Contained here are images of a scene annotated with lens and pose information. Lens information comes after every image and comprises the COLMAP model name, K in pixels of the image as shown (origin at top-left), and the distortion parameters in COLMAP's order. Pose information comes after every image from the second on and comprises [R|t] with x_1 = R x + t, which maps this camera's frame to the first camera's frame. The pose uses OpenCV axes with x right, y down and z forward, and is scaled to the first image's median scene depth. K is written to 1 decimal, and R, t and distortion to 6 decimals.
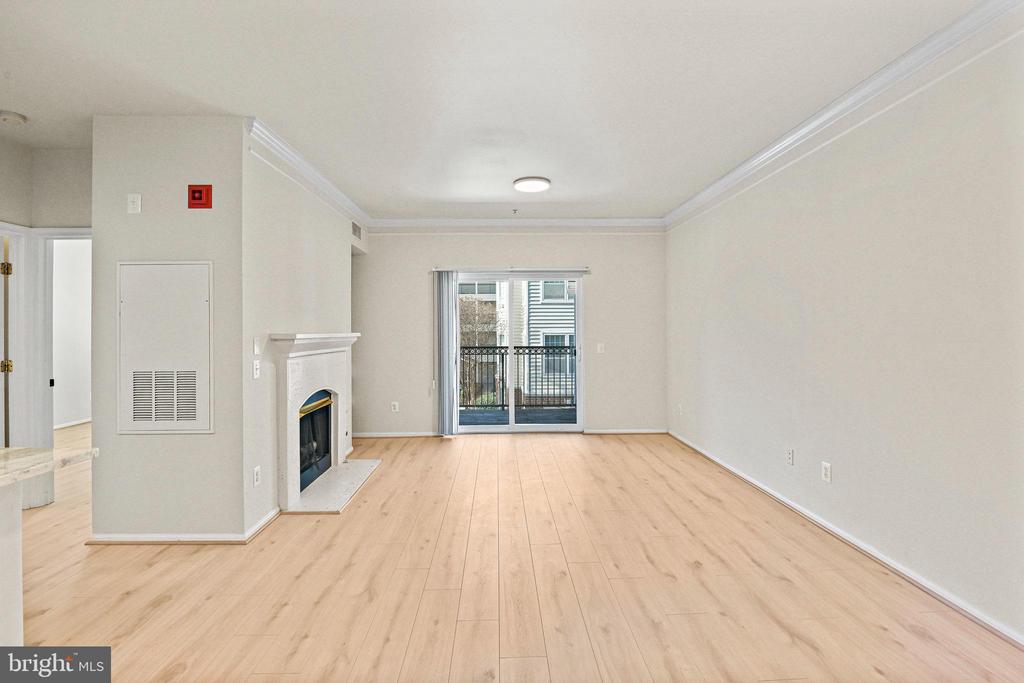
lens RADIAL K [[483.7, 0, 511.5], [0, 483.7, 326.5], [0, 0, 1]] dist [-0.015004, -0.000602]
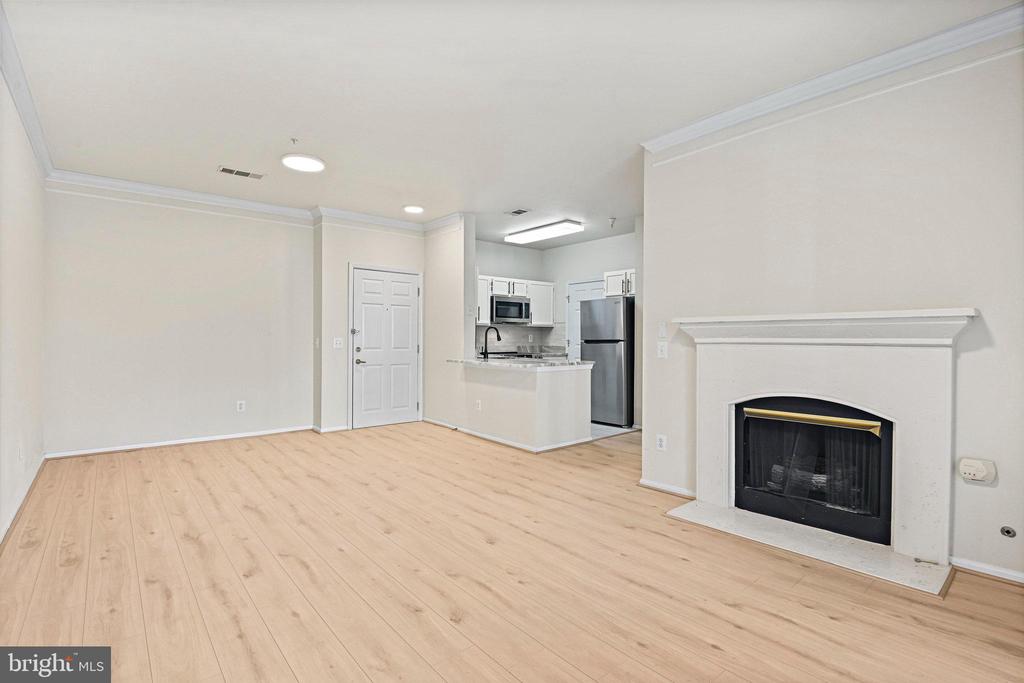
lens RADIAL K [[482.0, 0, 512.0], [0, 482.0, 341.5], [0, 0, 1]] dist [-0.017346, -0.000380]
pose [[-0.782858, 0.010007, -0.622120, 0.425671], [0.009336, 0.999947, 0.004337, 0.054945], [0.622130, -0.002413, -0.782910, 1.536975]]
